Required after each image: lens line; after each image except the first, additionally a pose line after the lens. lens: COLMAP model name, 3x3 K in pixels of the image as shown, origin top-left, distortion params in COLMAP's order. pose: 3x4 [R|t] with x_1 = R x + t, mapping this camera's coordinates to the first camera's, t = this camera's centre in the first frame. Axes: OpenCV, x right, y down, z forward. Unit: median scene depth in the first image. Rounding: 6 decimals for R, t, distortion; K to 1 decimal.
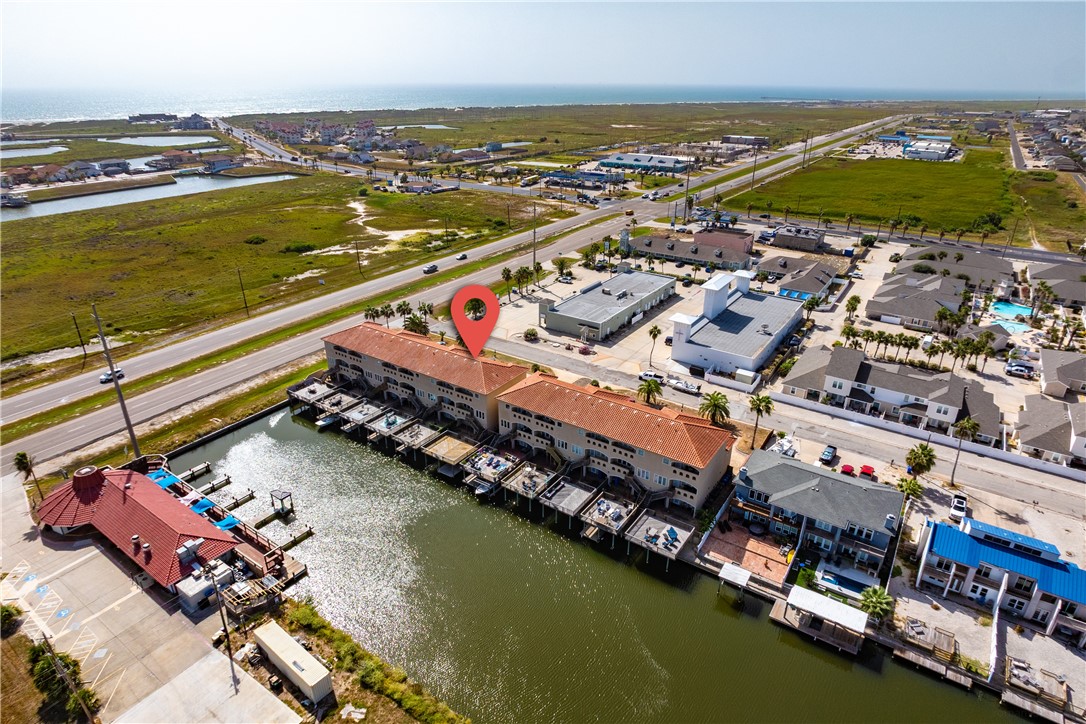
lens RADIAL K [[622.0, 0, 543.0], [0, 622.0, 362.0], [0, 0, 1]] dist [-0.031105, -0.002208]
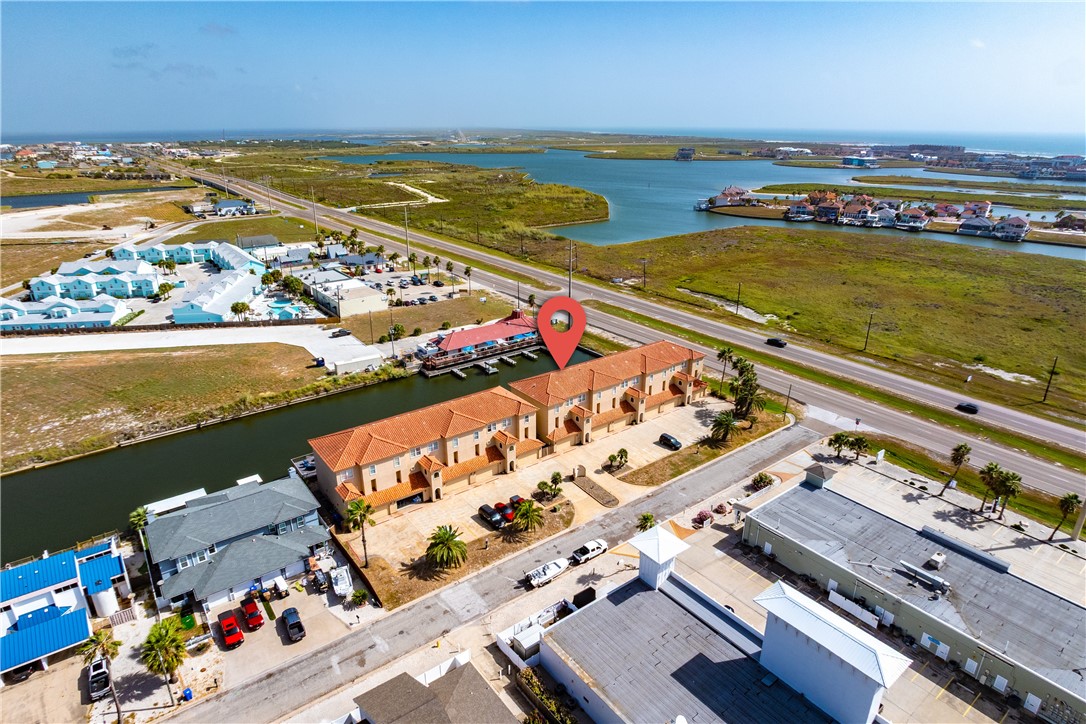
lens RADIAL K [[622.0, 0, 543.0], [0, 622.0, 362.0], [0, 0, 1]] dist [-0.031105, -0.002208]
pose [[-0.316153, 0.339265, -0.885972, 0.763993], [-0.396021, 0.801423, 0.448206, -0.446639], [0.862099, 0.492565, -0.119017, 1.008314]]
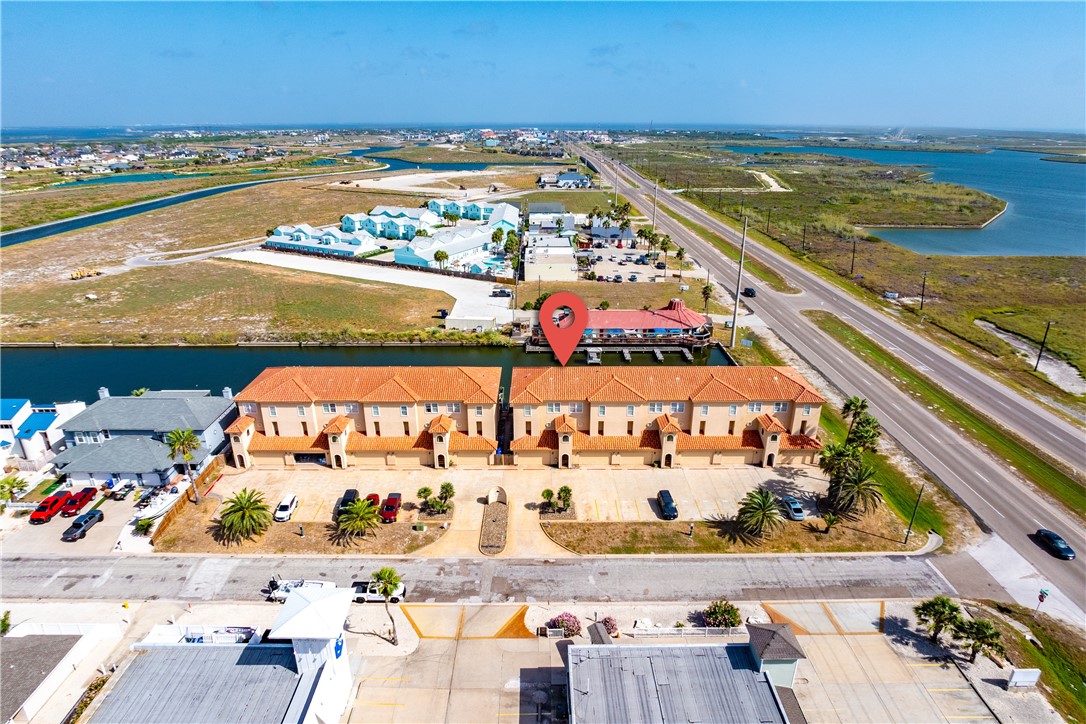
lens RADIAL K [[622.0, 0, 543.0], [0, 622.0, 362.0], [0, 0, 1]] dist [-0.031105, -0.002208]
pose [[-0.819331, 0.206908, -0.534682, 0.309489], [-0.240889, 0.722052, 0.648547, -0.484061], [0.520258, 0.660174, -0.541758, 1.305852]]
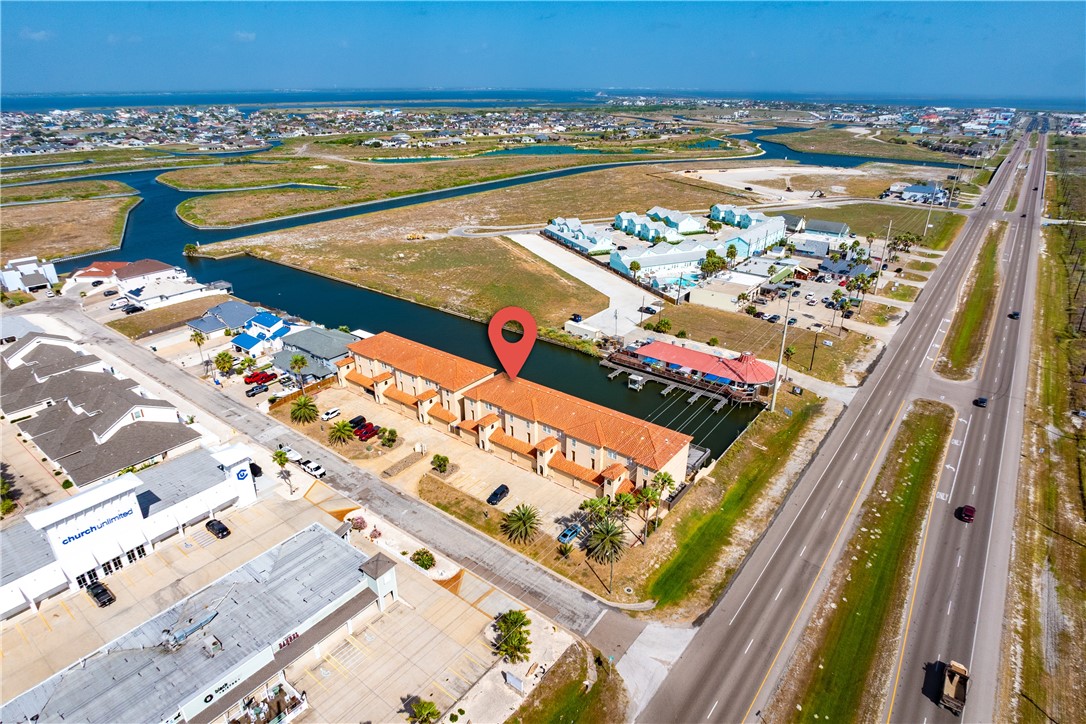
lens RADIAL K [[622.0, 0, 543.0], [0, 622.0, 362.0], [0, 0, 1]] dist [-0.031105, -0.002208]
pose [[-0.998695, -0.024411, 0.044853, -0.202277], [0.017660, 0.659056, 0.751886, -0.781289], [-0.047915, 0.751697, -0.657765, 1.558590]]
